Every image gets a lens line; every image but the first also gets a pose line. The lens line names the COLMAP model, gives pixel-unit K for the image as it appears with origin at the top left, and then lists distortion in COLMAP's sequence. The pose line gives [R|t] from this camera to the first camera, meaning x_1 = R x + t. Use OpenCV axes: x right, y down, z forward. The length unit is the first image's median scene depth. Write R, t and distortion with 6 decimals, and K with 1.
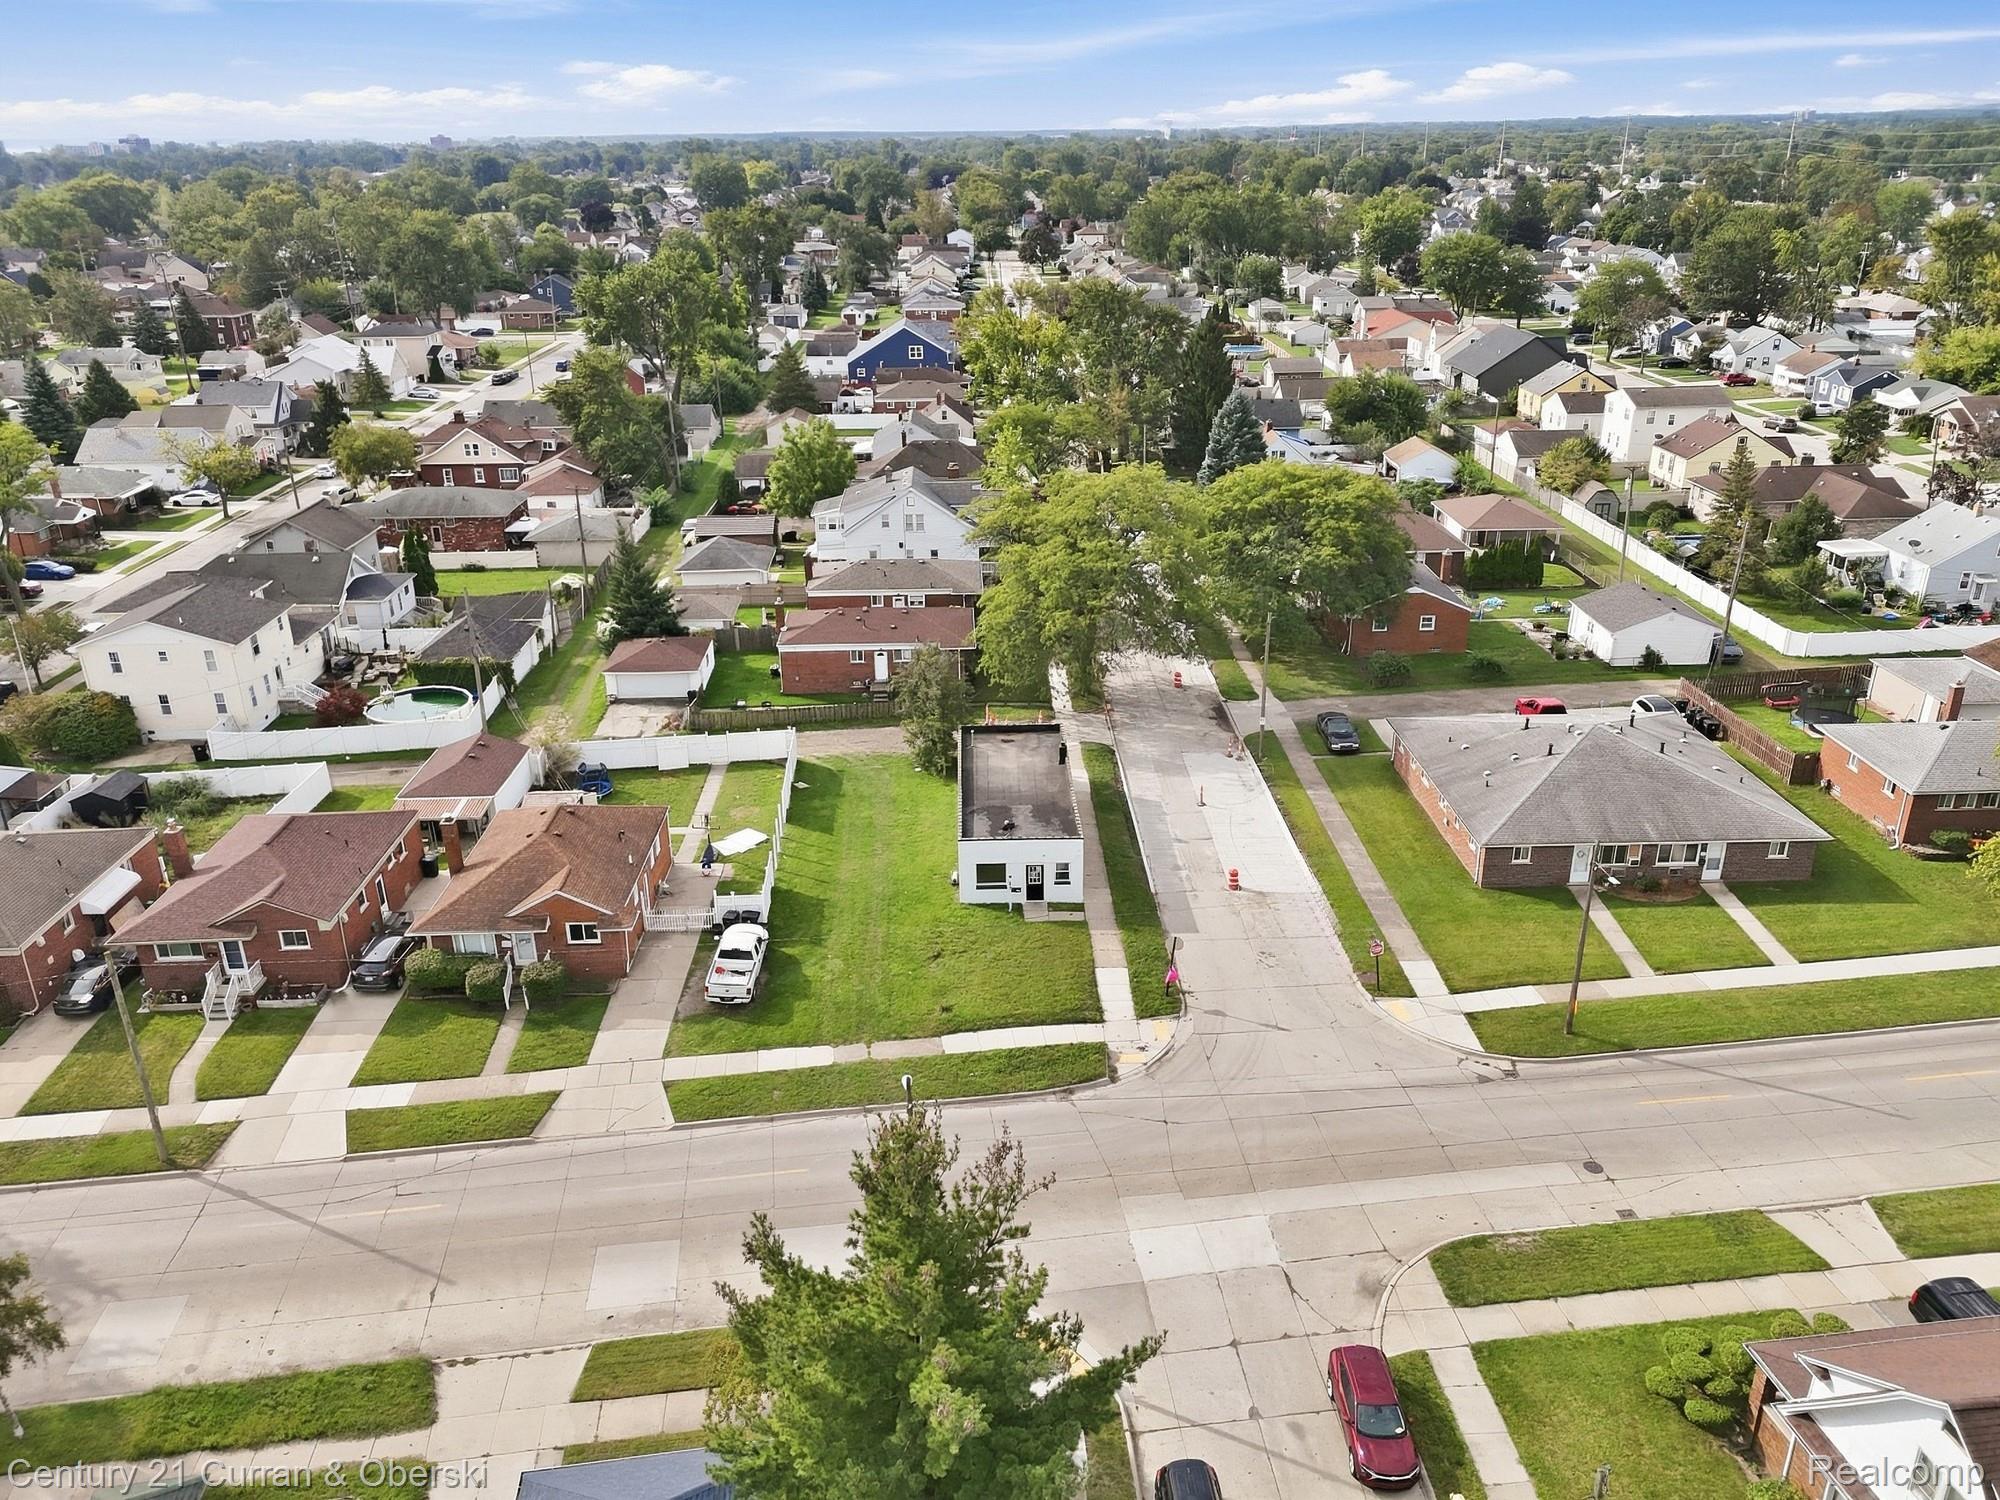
lens RADIAL K [[1470.0, 0, 1000.0], [0, 1470.0, 750.0], [0, 0, 1]] dist [0.076640, -0.067359]
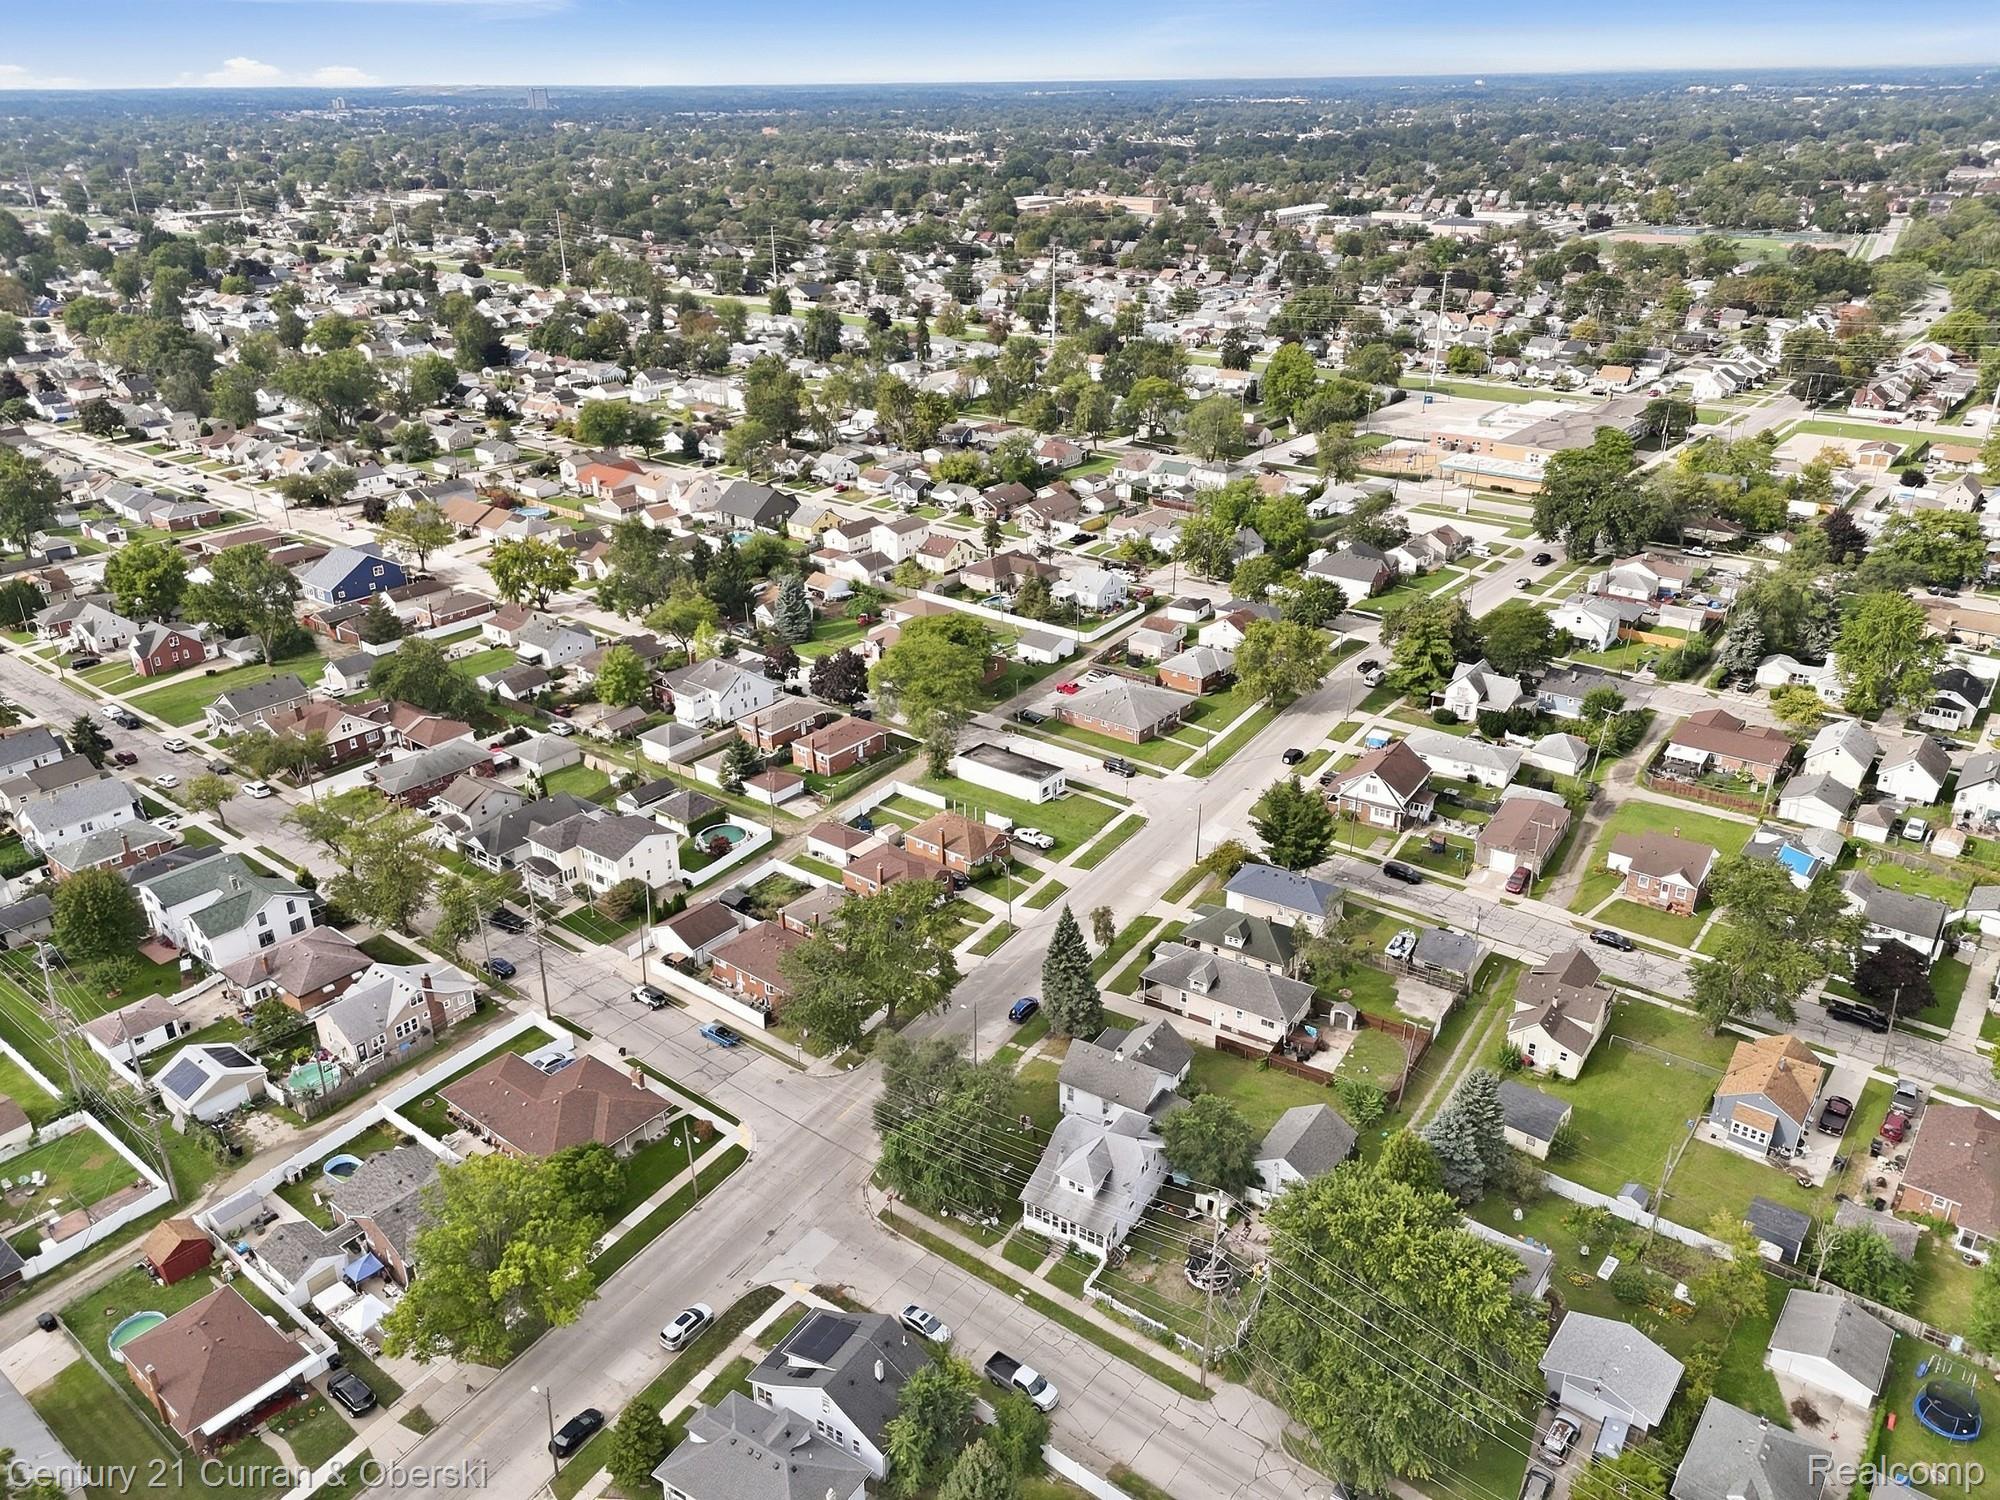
lens RADIAL K [[1470.0, 0, 1000.0], [0, 1470.0, 750.0], [0, 0, 1]] dist [0.076640, -0.067359]
pose [[0.647271, -0.308413, 0.697081, -2.154947], [0.292598, 0.944963, 0.146394, -0.463518], [-0.703865, 0.109207, 0.701888, -1.033635]]
